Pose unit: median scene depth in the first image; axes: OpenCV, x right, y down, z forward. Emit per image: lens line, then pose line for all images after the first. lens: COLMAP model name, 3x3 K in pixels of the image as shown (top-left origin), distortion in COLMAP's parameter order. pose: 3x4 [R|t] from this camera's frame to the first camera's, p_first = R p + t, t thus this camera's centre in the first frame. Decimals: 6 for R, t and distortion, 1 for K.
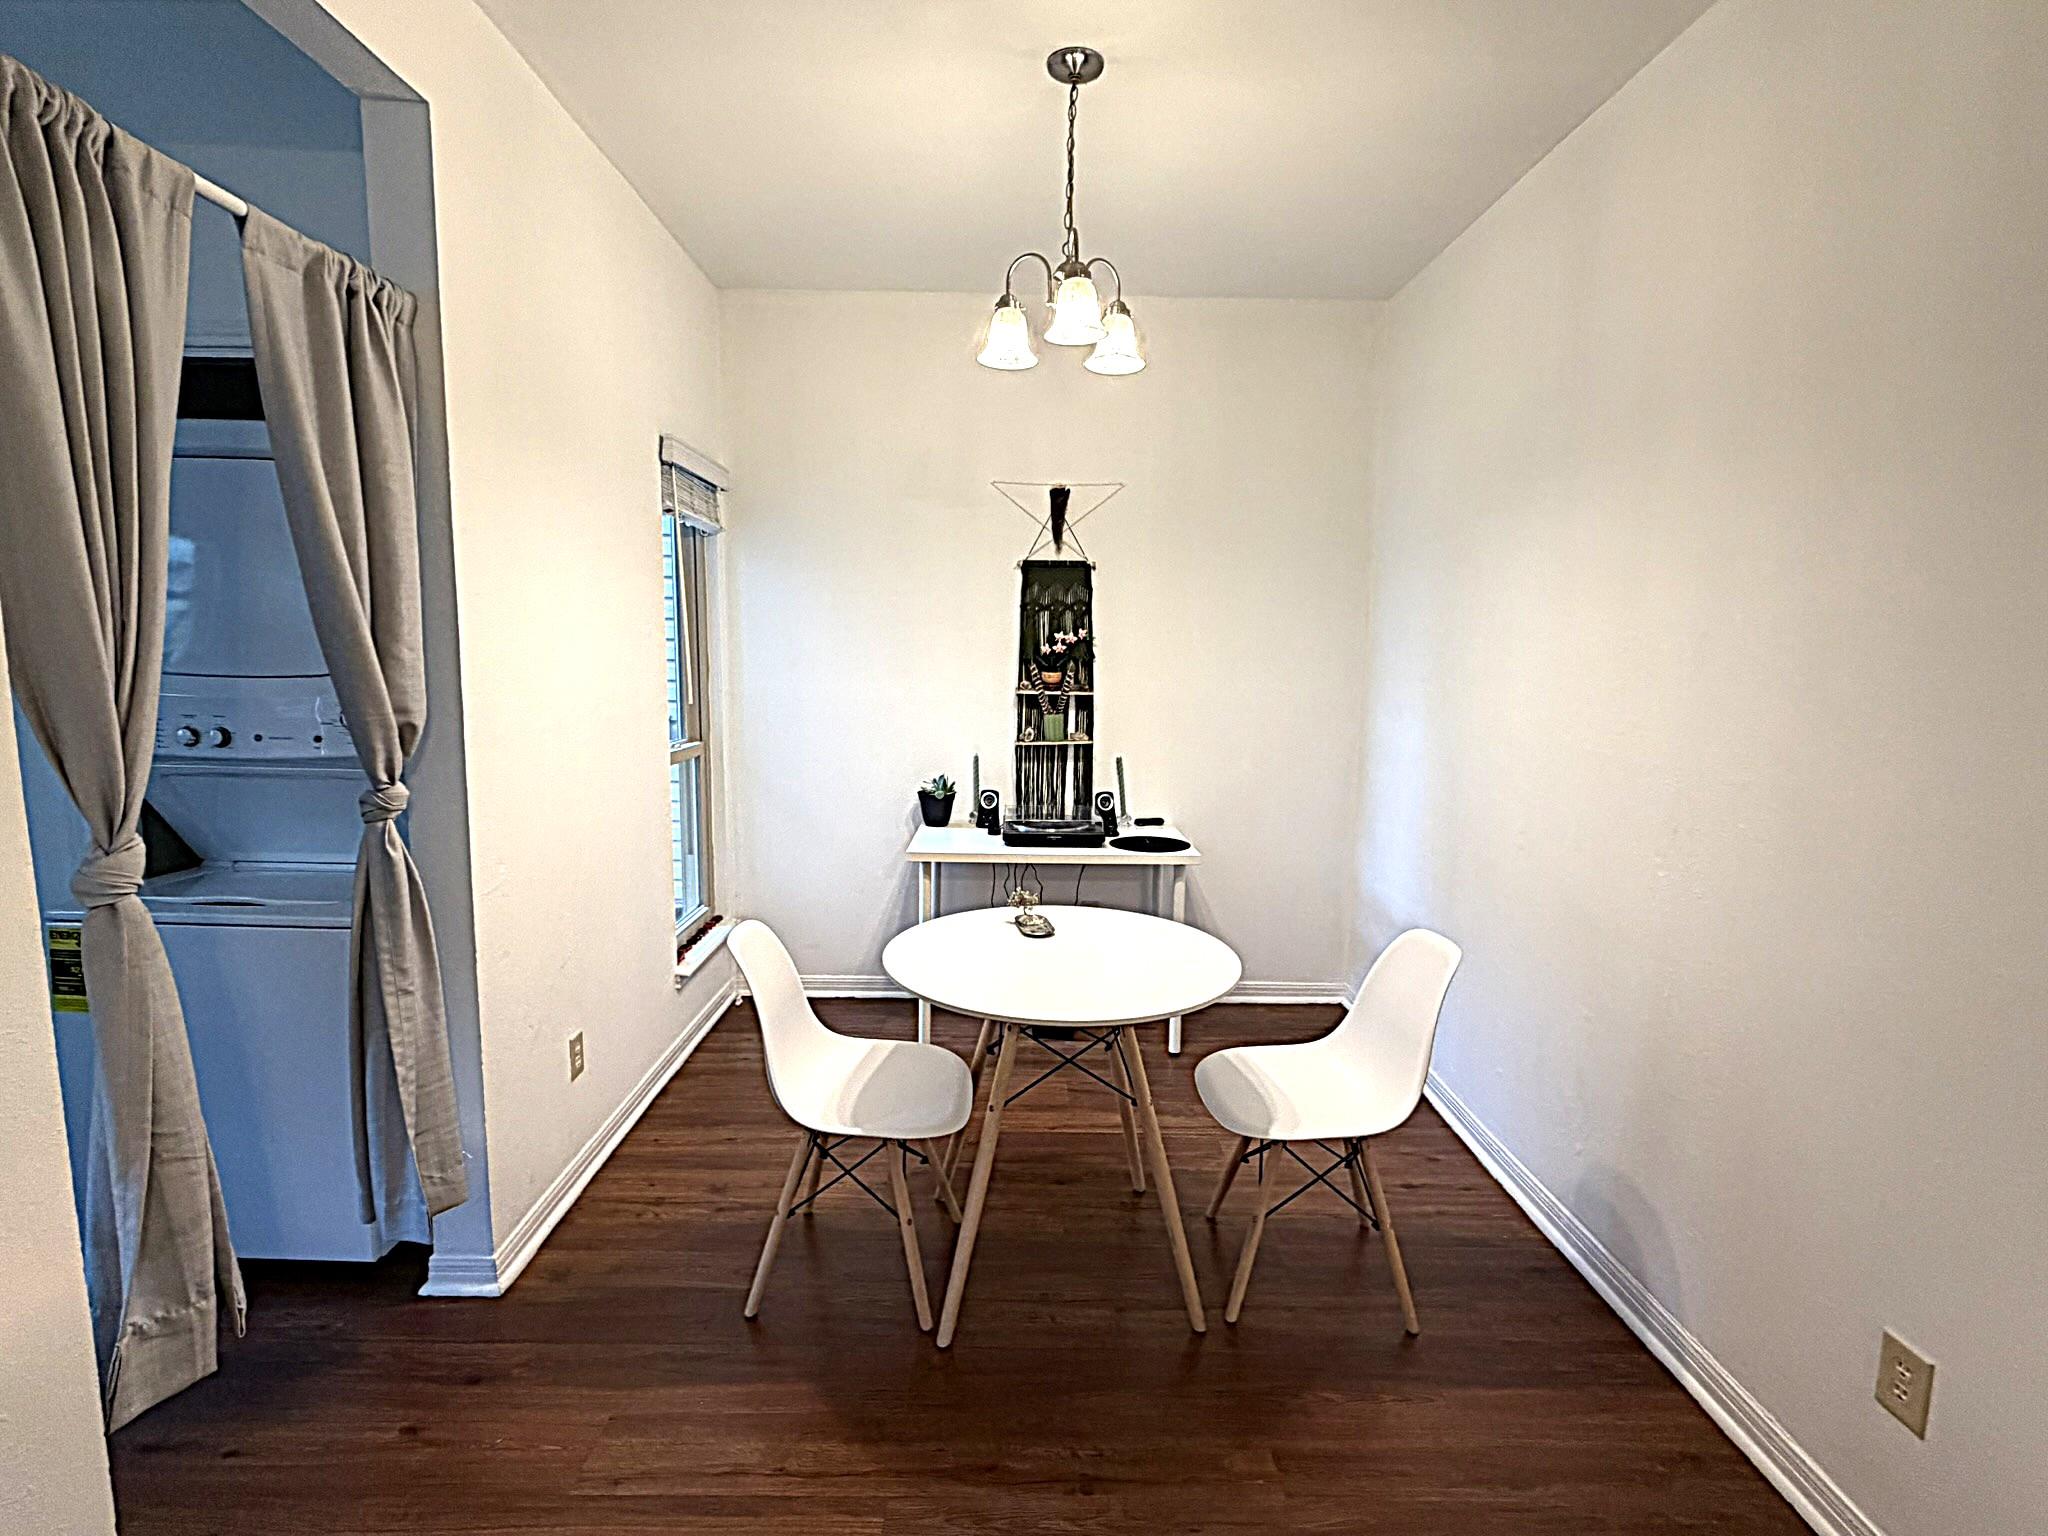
lens RADIAL K [[961.2, 0, 1024.0], [0, 961.2, 768.0], [0, 0, 1]] dist [0.000774, 0.008161]
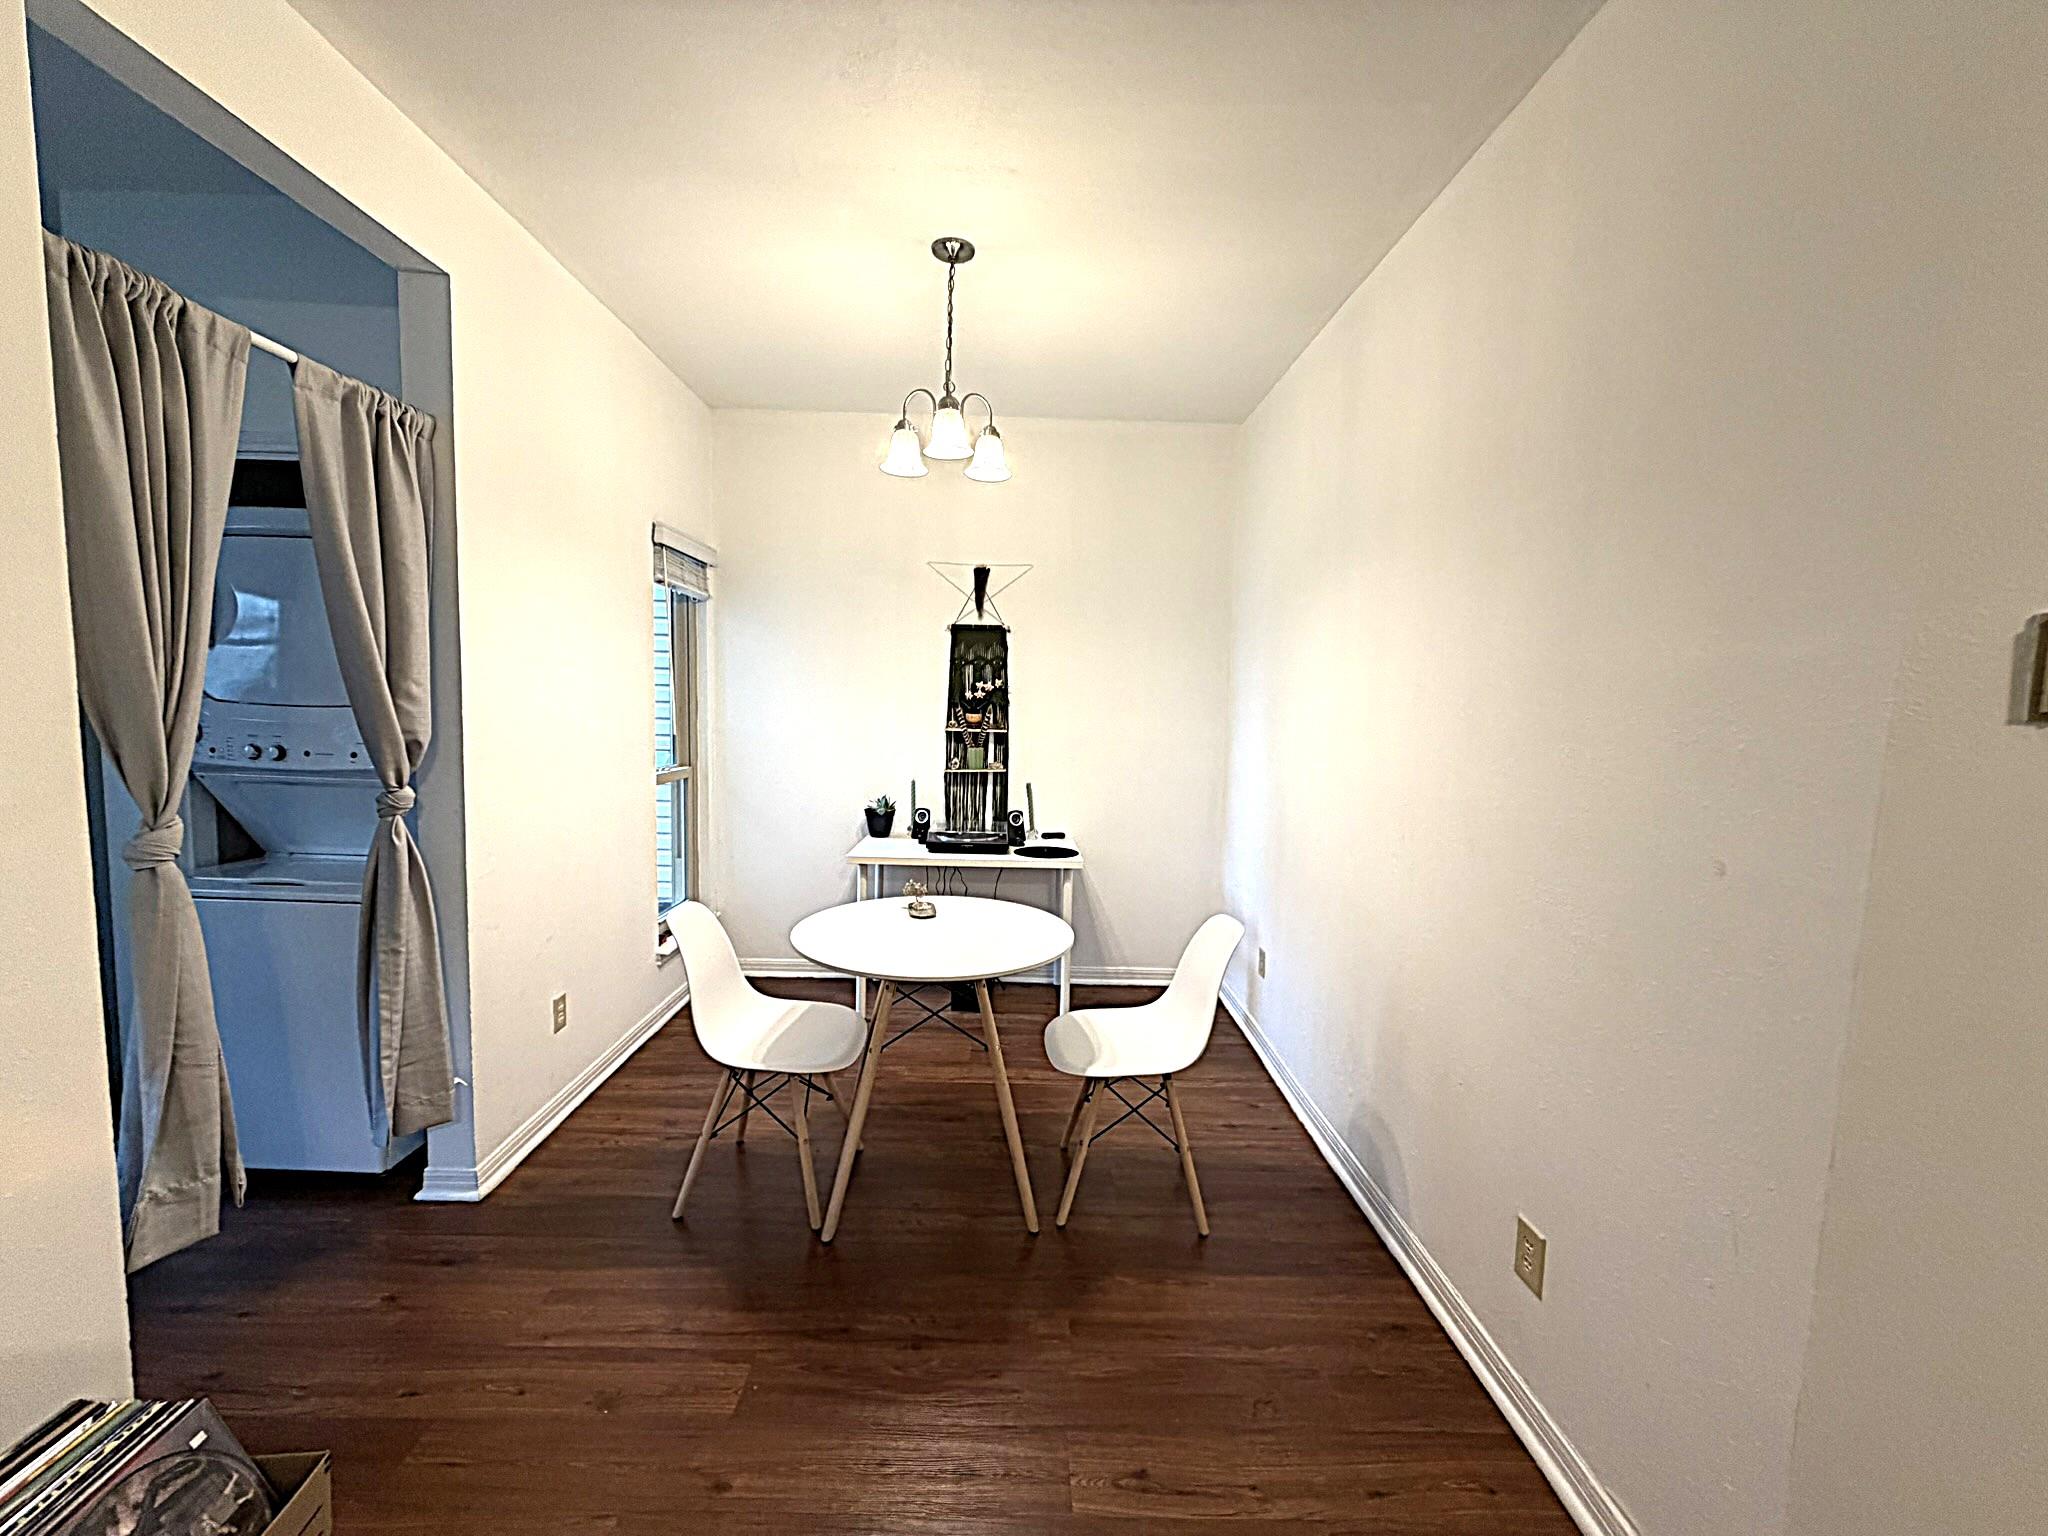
lens RADIAL K [[815.6, 0, 1024.0], [0, 815.6, 768.0], [0, 0, 1]] dist [0.000126, 0.007537]
pose [[0.999939, 0.010798, 0.002183, 0.153913], [-0.010697, 0.999070, -0.041771, 0.023120], [-0.002632, 0.041745, 0.999125, -0.085771]]
